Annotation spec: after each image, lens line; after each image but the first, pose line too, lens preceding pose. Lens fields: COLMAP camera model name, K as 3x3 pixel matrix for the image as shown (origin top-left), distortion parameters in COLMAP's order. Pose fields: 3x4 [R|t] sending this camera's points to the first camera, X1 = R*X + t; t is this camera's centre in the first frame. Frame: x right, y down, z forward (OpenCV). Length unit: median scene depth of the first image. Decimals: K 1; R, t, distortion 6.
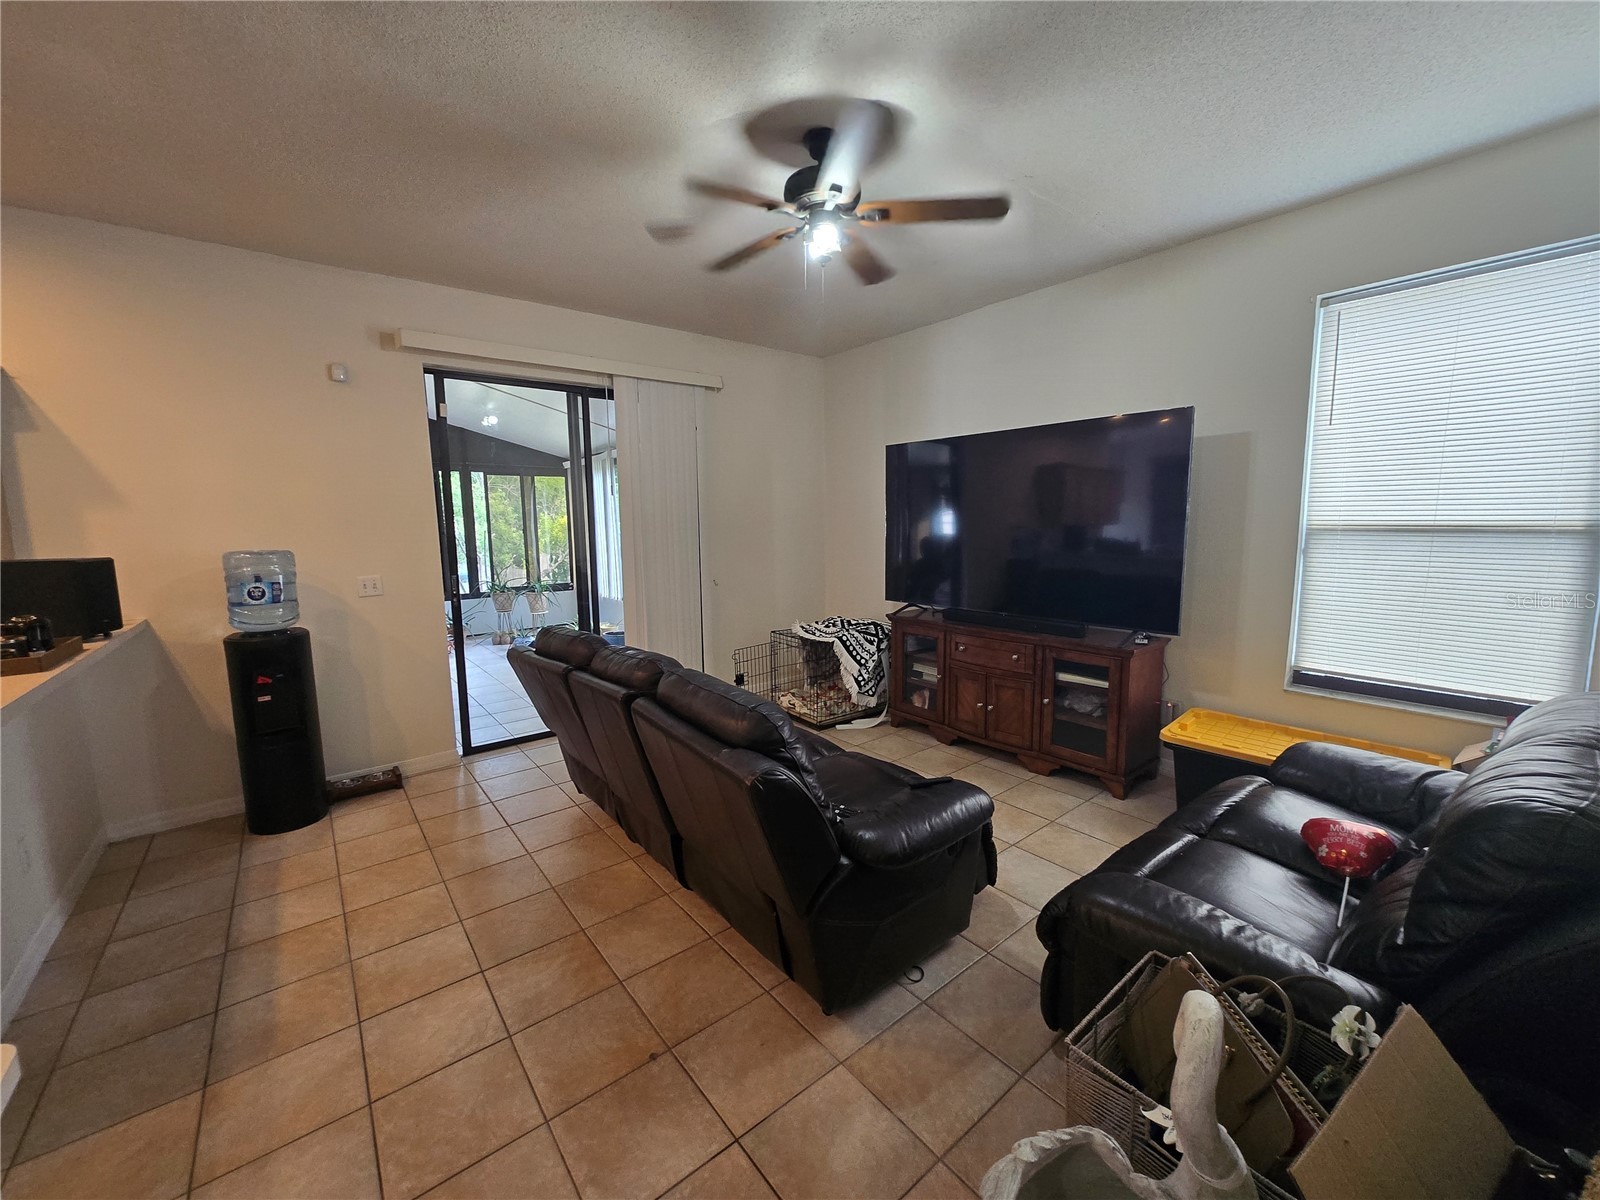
lens RADIAL K [[631.3, 0, 797.9], [0, 631.3, 592.3], [0, 0, 1]] dist [-0.003343, 0.000264]
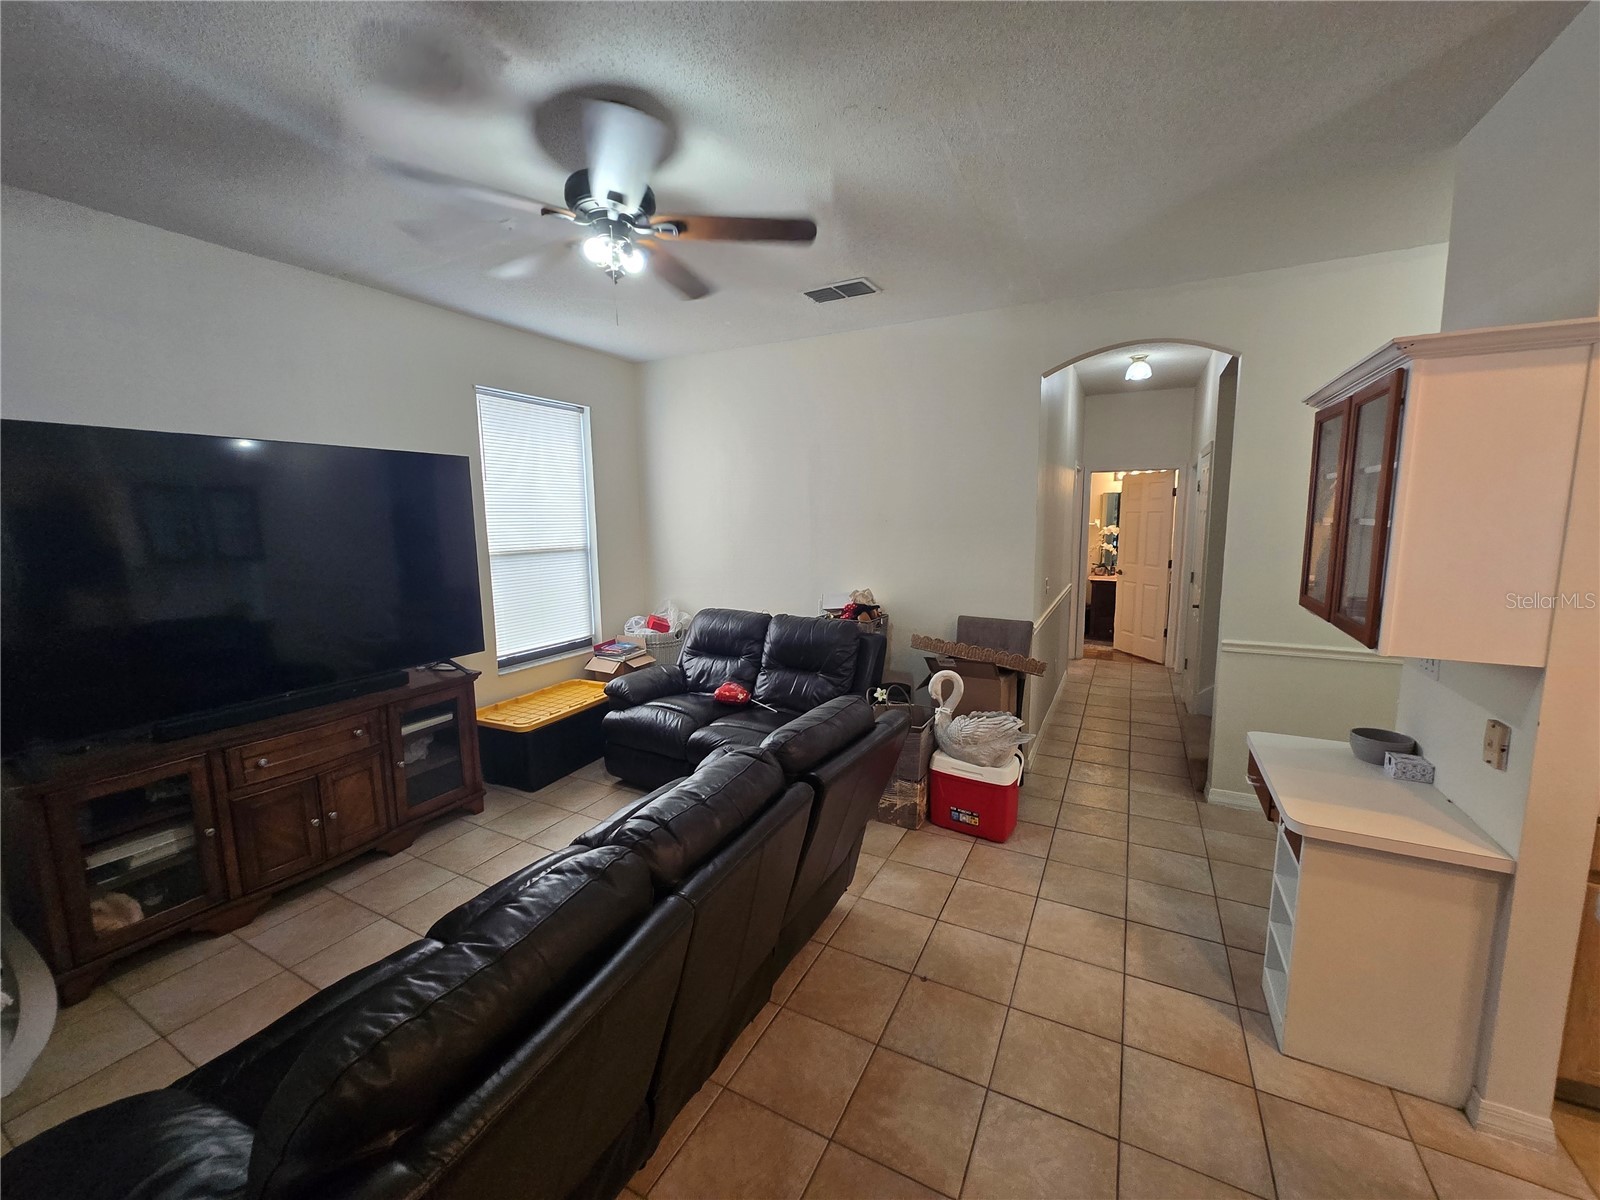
lens RADIAL K [[626.2, 0, 804.3], [0, 626.2, 596.7], [0, 0, 1]] dist [-0.006321, 0.000290]
pose [[-0.398006, -0.100428, 0.911869, -0.626834], [0.126201, 0.978546, 0.162854, -0.132301], [-0.908661, 0.179896, -0.376793, 0.808711]]
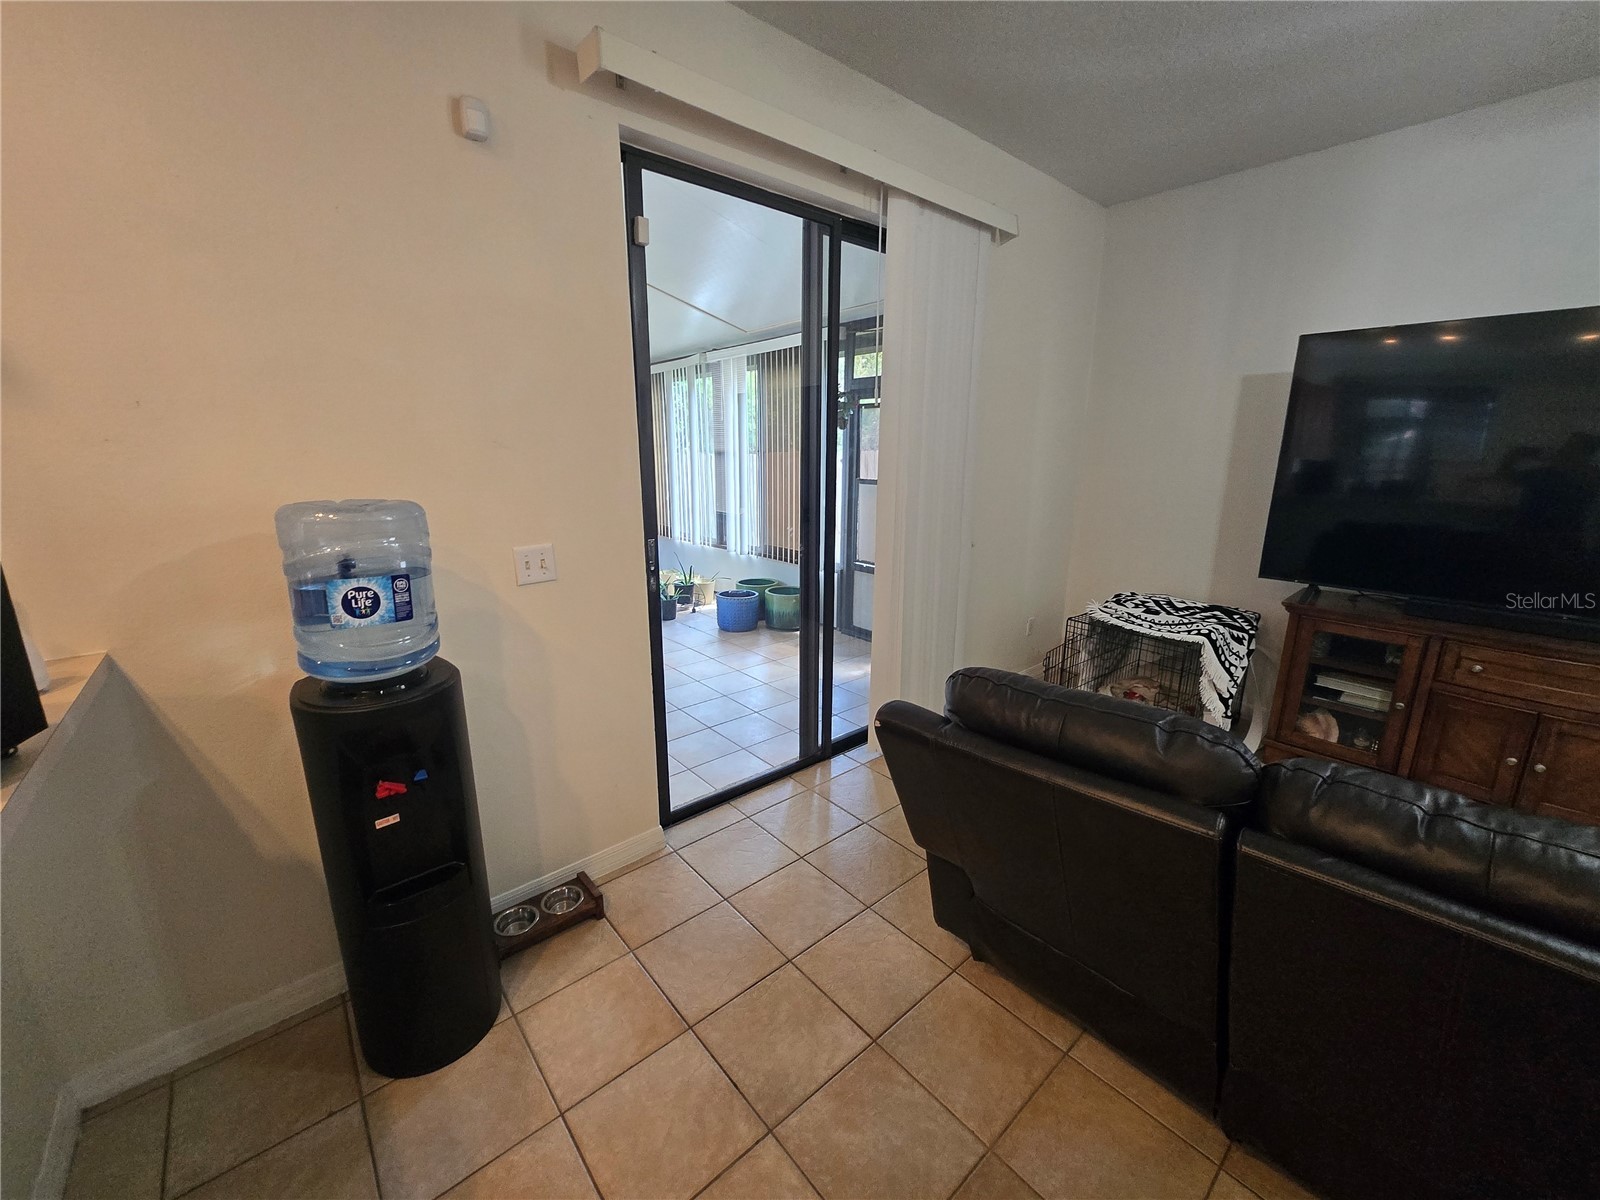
lens RADIAL K [[623.5, 0, 802.2], [0, 623.5, 592.7], [0, 0, 1]] dist [-0.006550, -0.000002]
pose [[0.999244, 0.010576, 0.037417, -0.498889], [-0.014662, 0.993750, 0.110661, -0.050193], [-0.036013, -0.111126, 0.993154, 0.490725]]
